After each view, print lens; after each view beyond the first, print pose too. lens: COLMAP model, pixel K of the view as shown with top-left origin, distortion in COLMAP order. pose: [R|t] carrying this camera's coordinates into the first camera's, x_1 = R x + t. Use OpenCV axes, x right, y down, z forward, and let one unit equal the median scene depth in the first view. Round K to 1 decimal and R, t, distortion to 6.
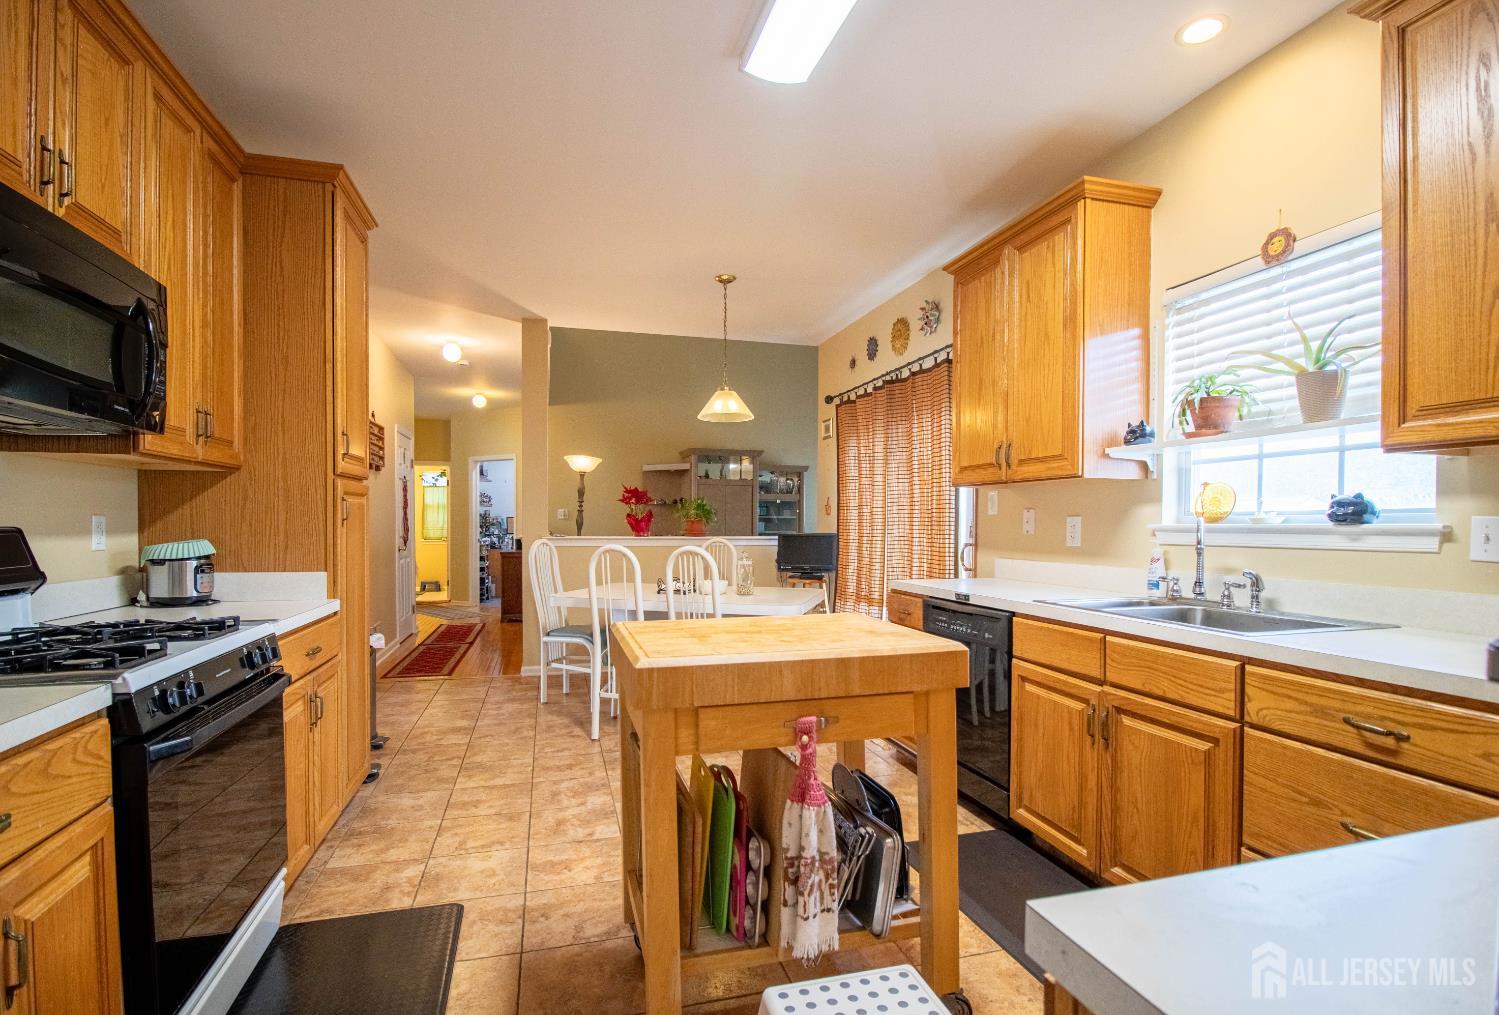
lens RADIAL K [[745.2, 0, 749.5], [0, 745.2, 507.5], [0, 0, 1]] dist [0.000635, -0.016294]
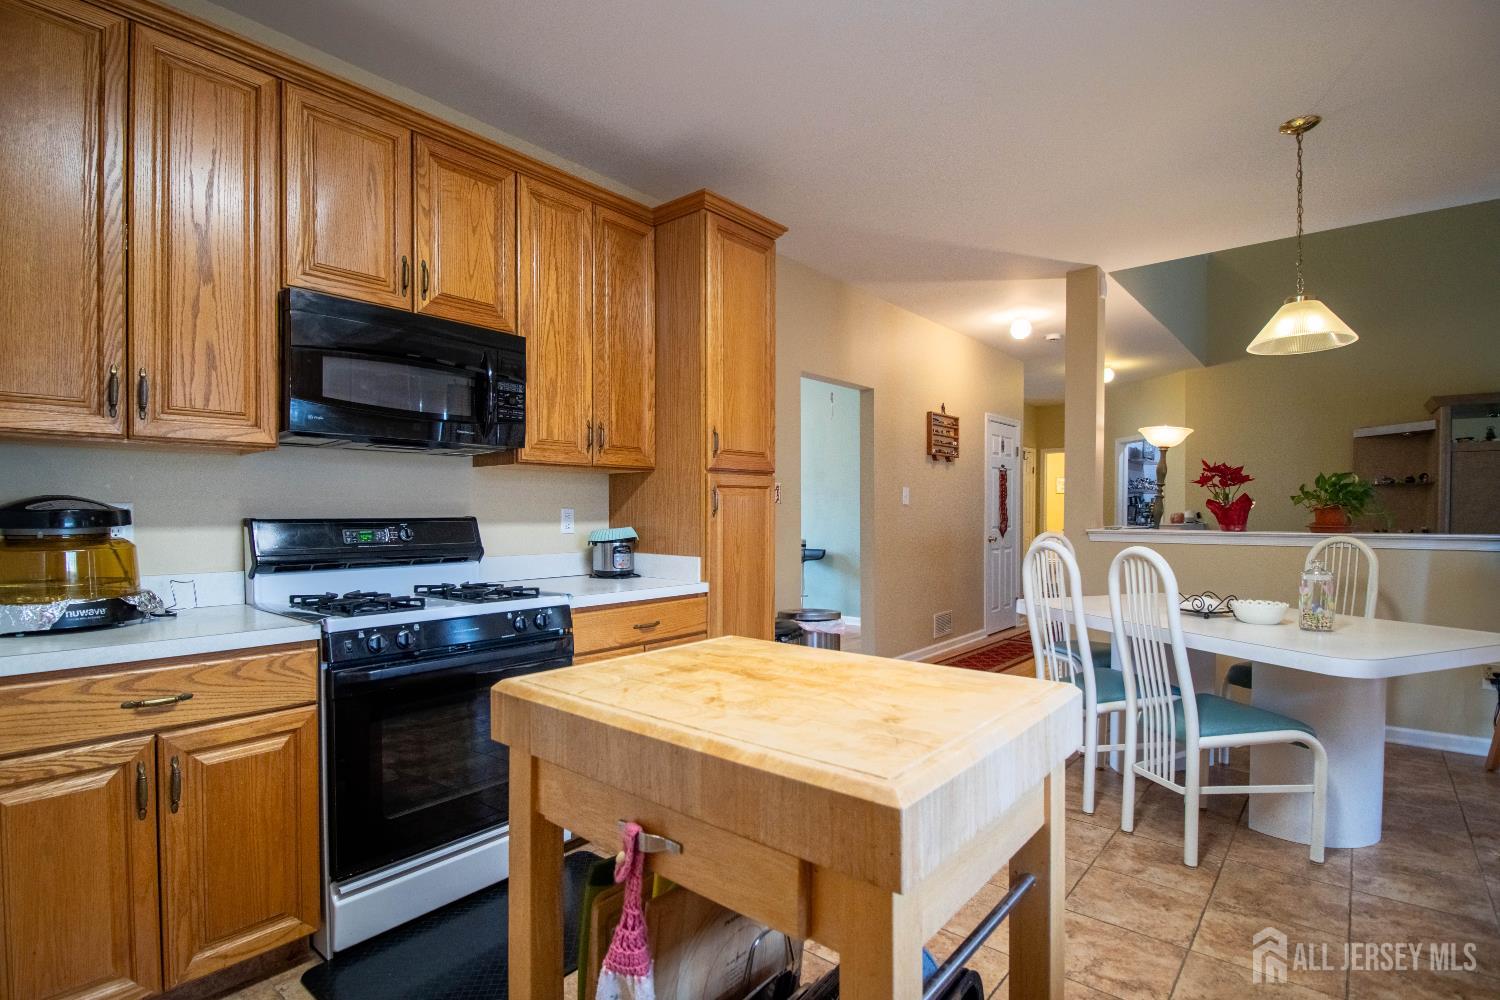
lens RADIAL K [[732.8, 0, 750.0], [0, 732.8, 500.0], [0, 0, 1]] dist [-0.003438, -0.000920]
pose [[0.534786, -0.015771, -0.844841, 0.429667], [0.019244, 0.999794, -0.006482, 0.010068], [0.844769, -0.012791, 0.534979, 0.499434]]
